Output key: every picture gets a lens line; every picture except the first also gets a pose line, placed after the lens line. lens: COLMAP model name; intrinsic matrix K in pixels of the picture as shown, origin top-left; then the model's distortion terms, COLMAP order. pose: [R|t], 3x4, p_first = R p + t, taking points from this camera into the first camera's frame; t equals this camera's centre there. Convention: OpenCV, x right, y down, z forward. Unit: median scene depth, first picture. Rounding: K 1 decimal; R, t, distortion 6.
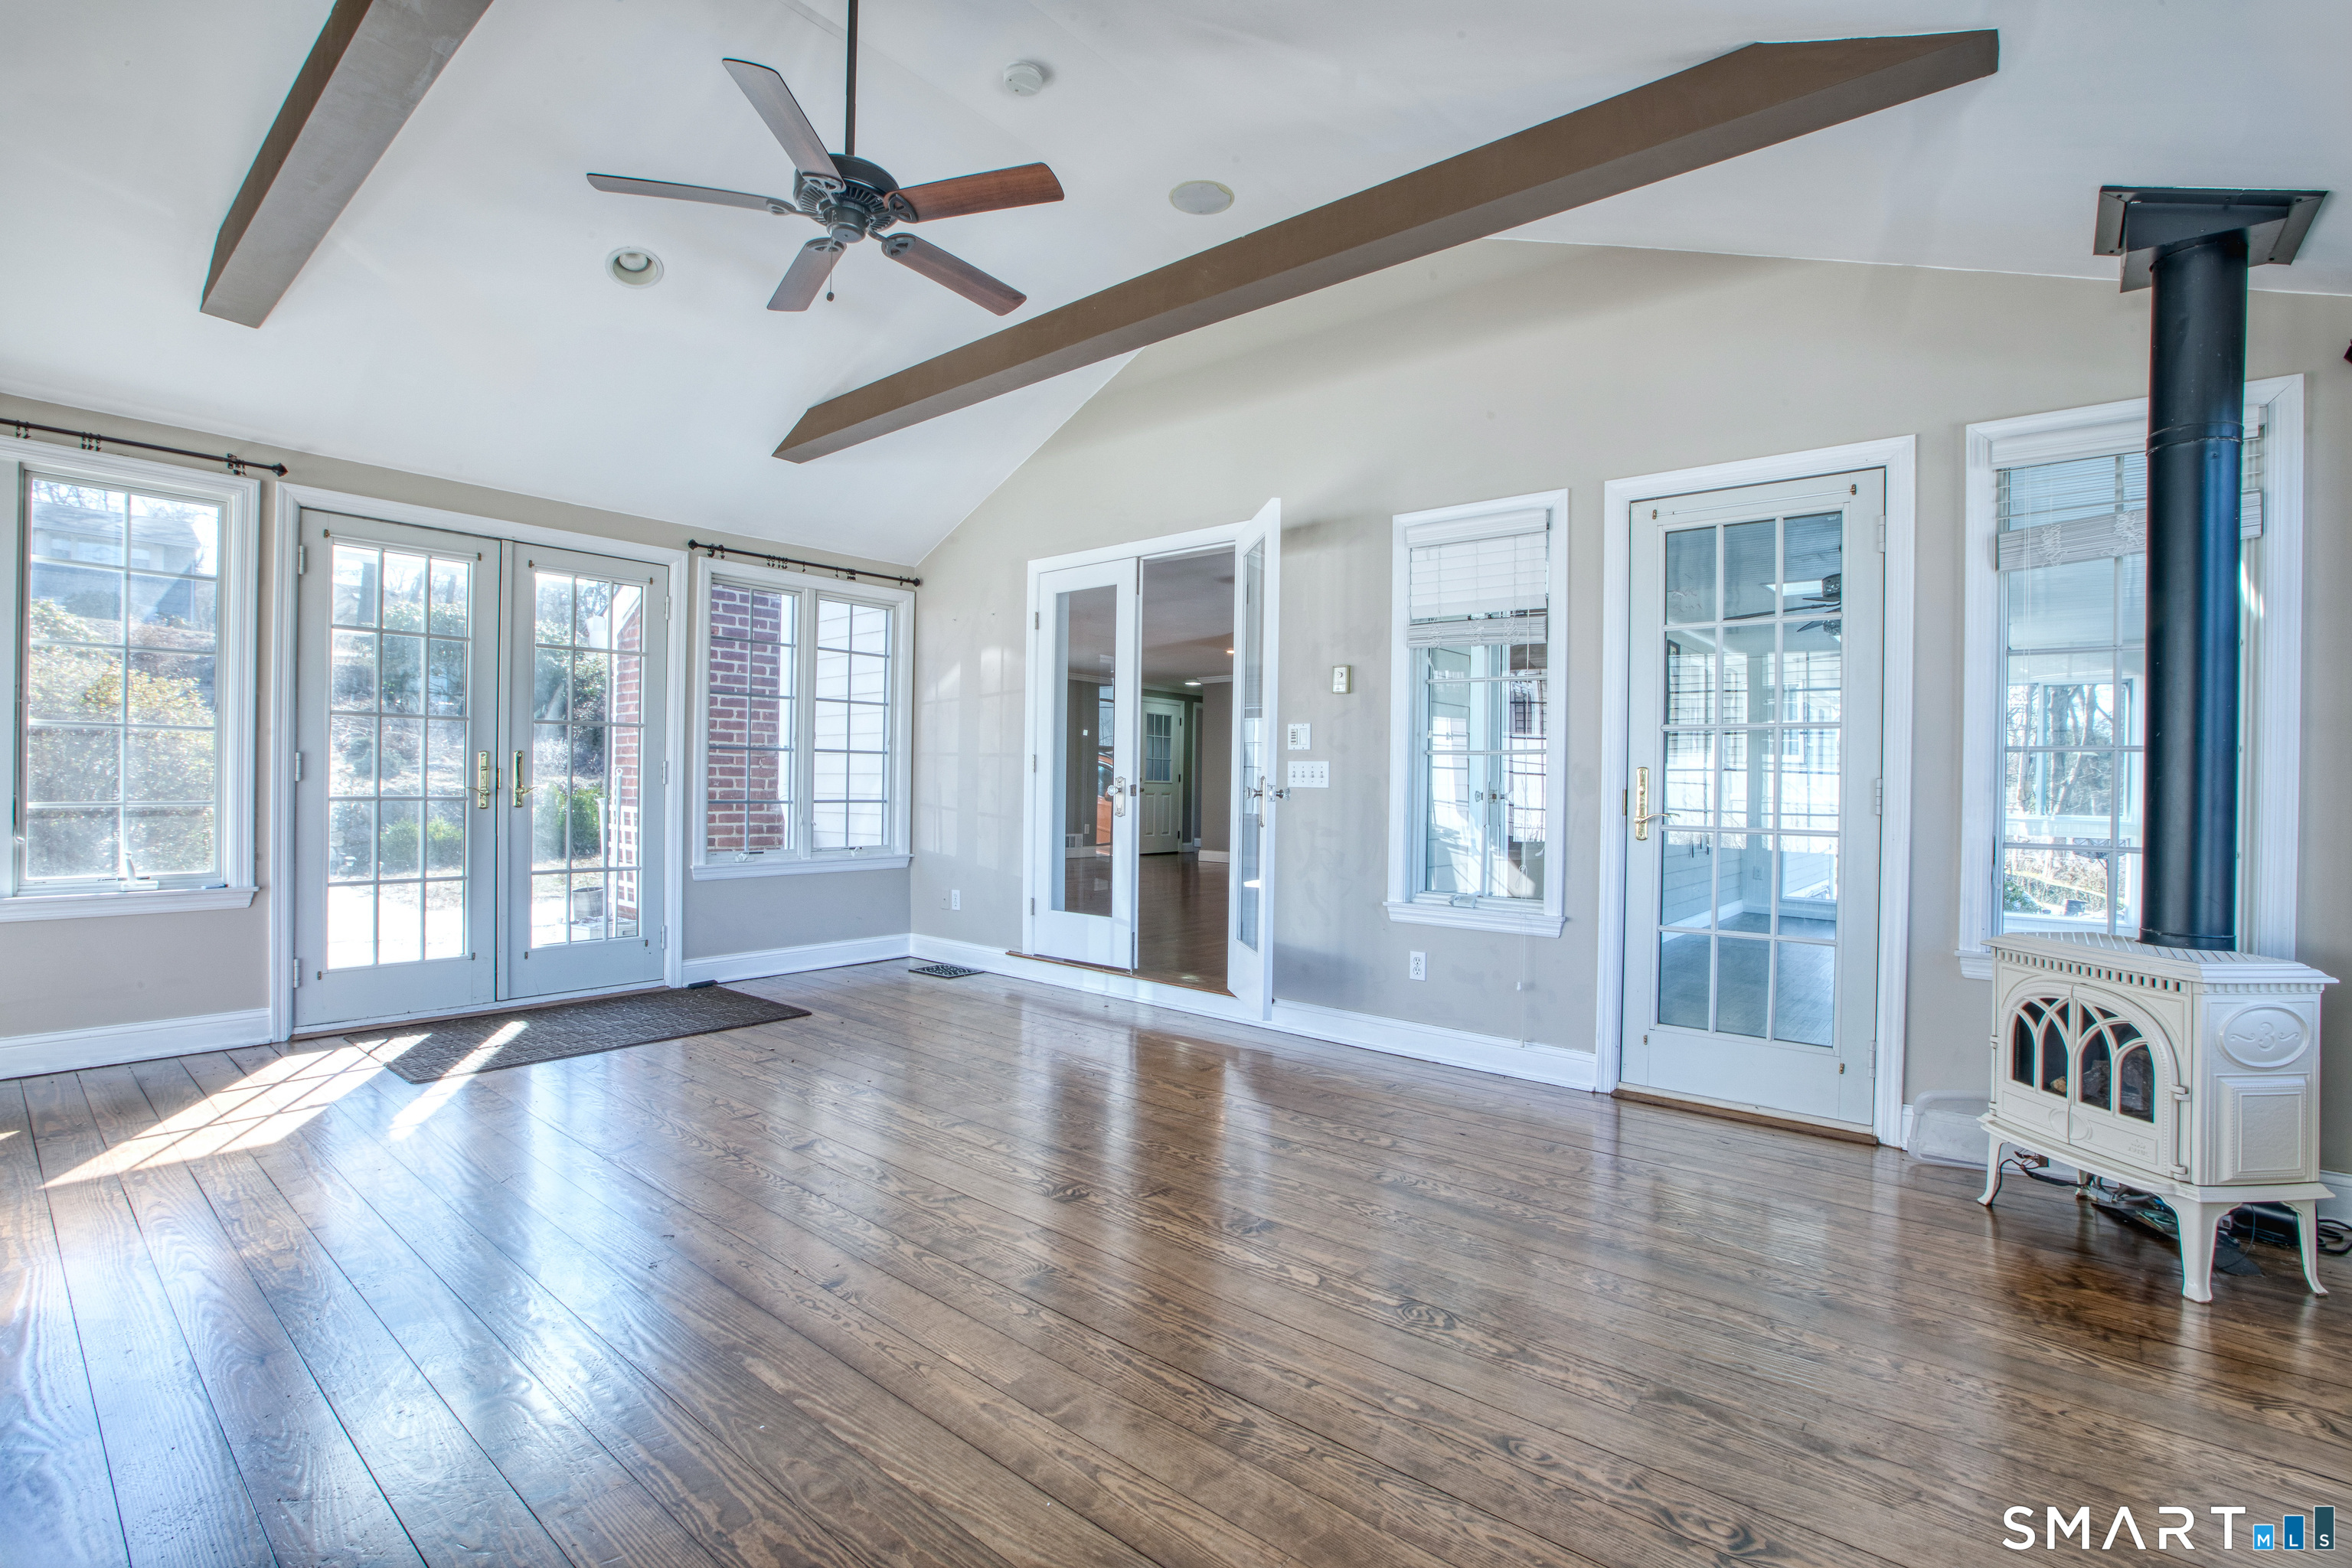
lens RADIAL K [[1089.3, 0, 1183.5], [0, 1089.3, 781.5], [0, 0, 1]] dist [-0.058908, 0.018943]
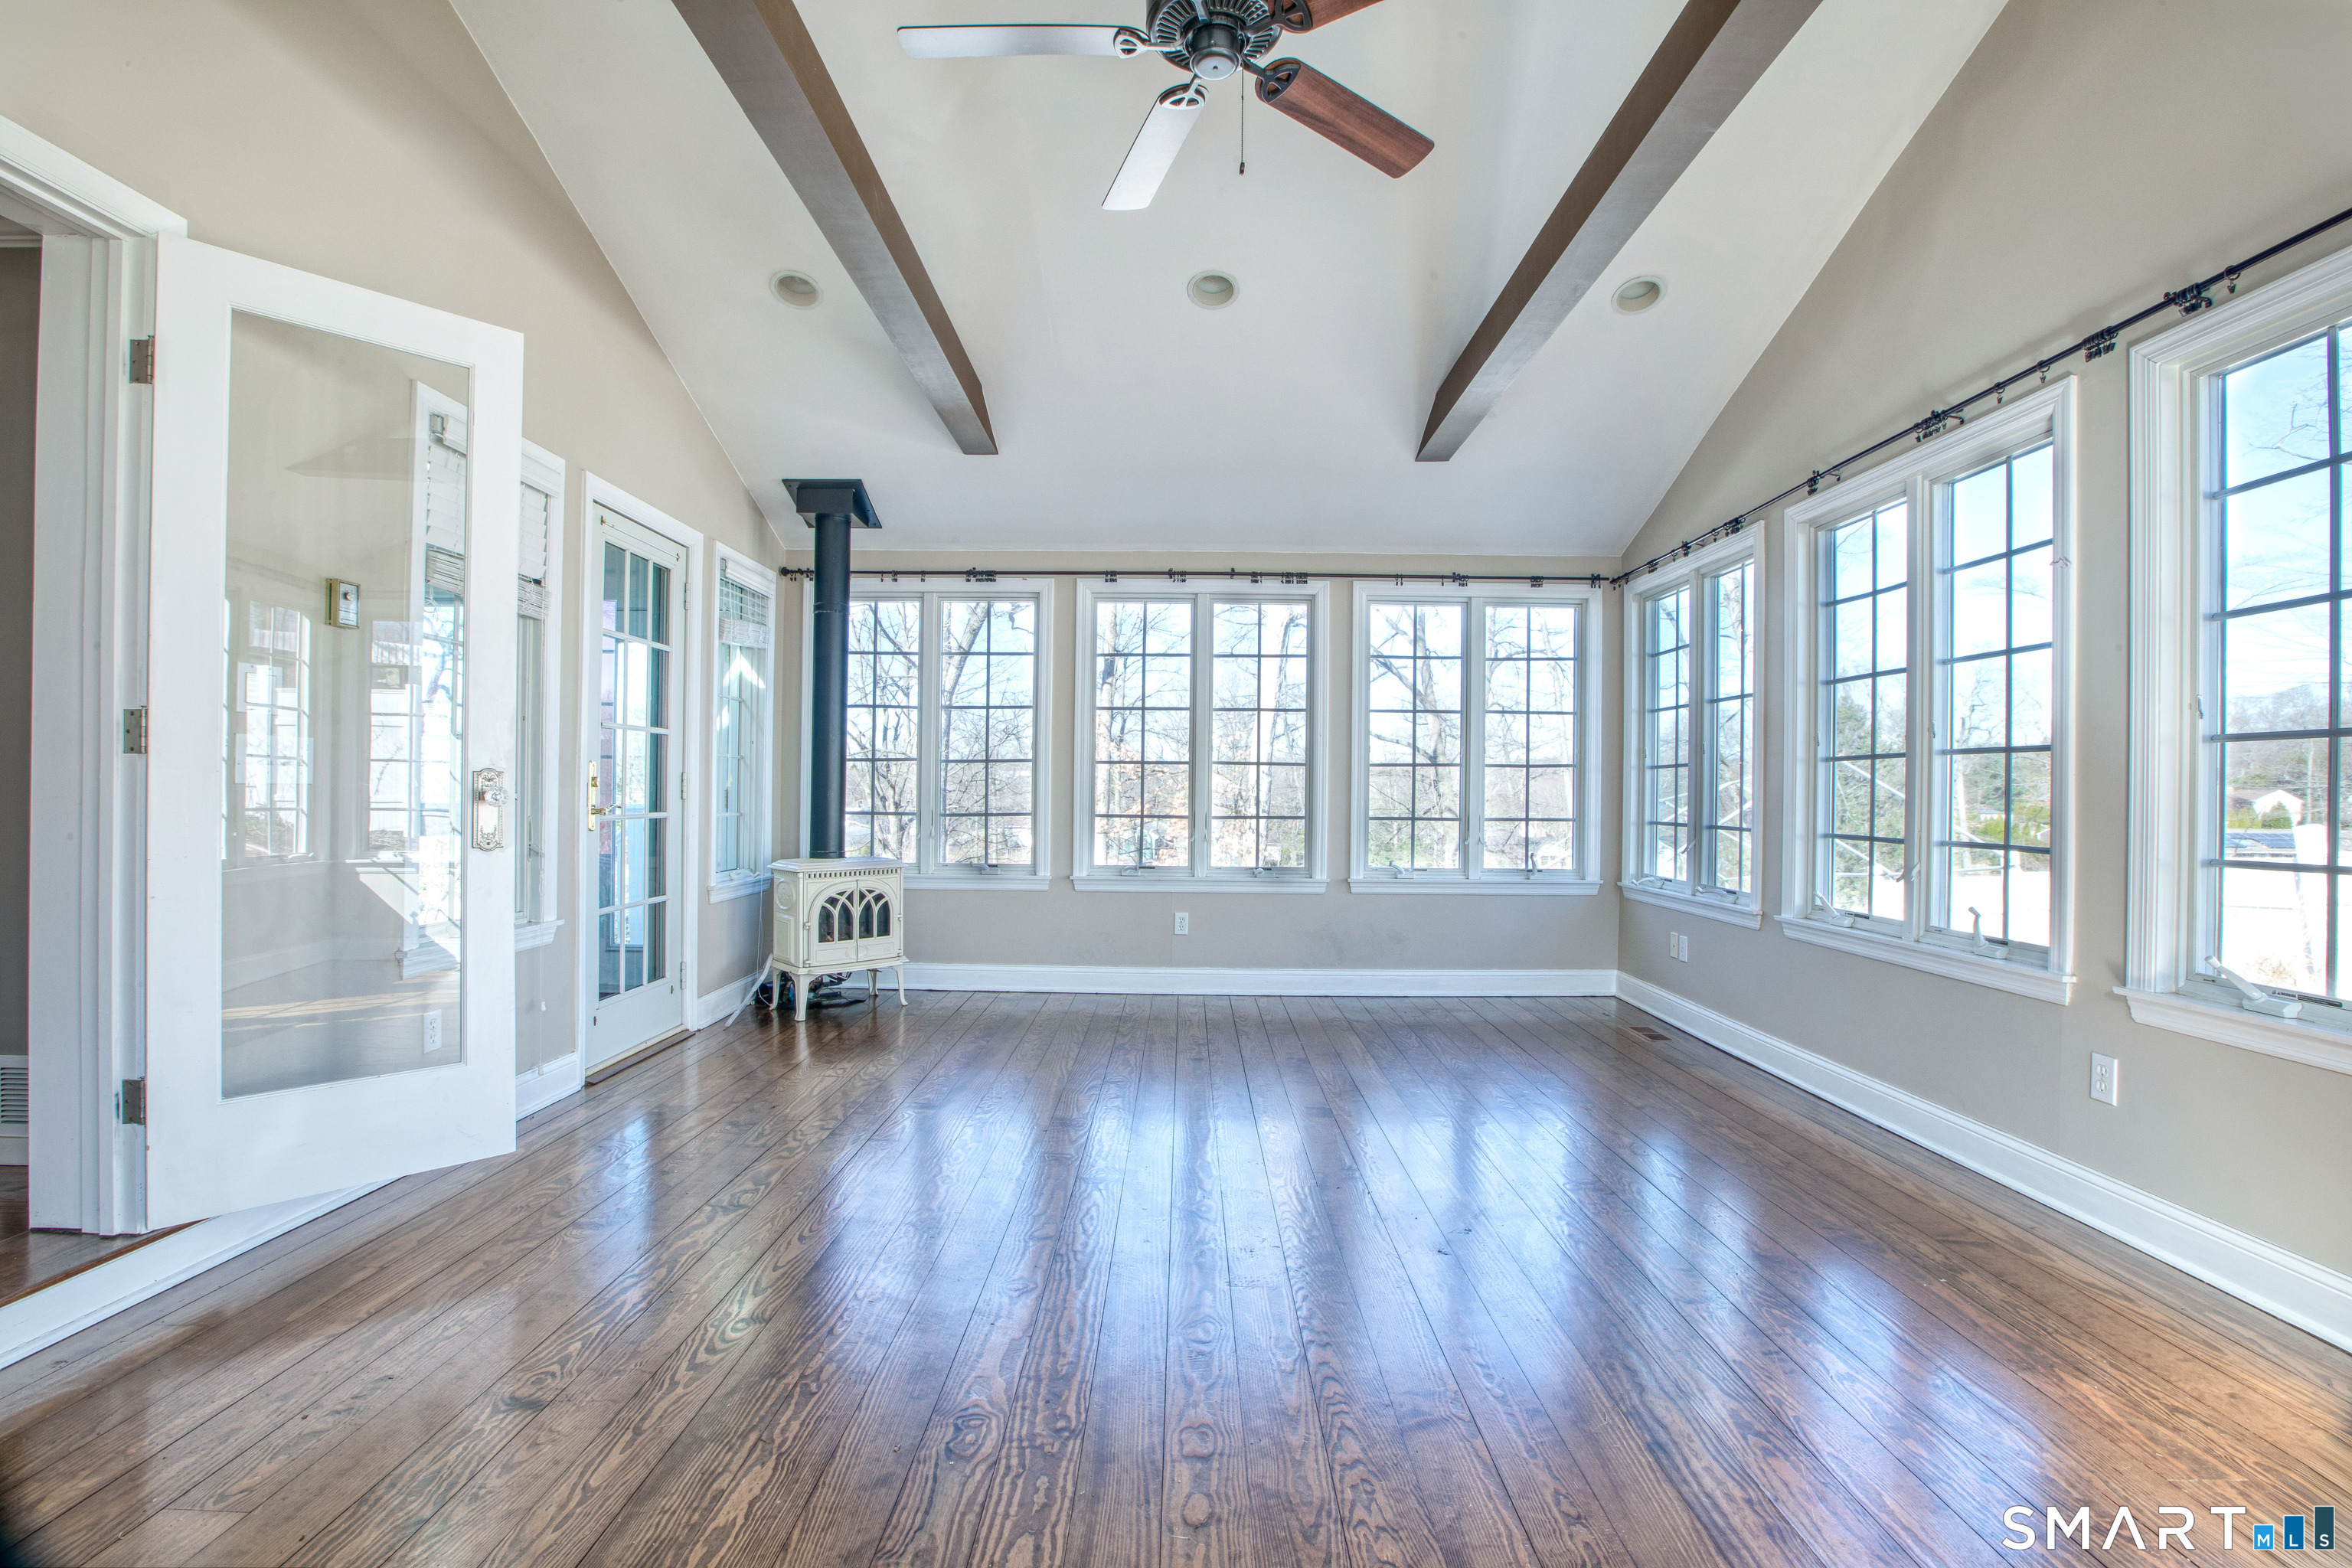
lens RADIAL K [[1089.3, 0, 1183.5], [0, 1089.3, 781.5], [0, 0, 1]] dist [-0.058908, 0.018943]
pose [[-0.647201, -0.024647, 0.761920, -1.035495], [-0.029848, 0.999530, 0.006980, -0.025311], [-0.761734, -0.018224, -0.647633, 1.748782]]
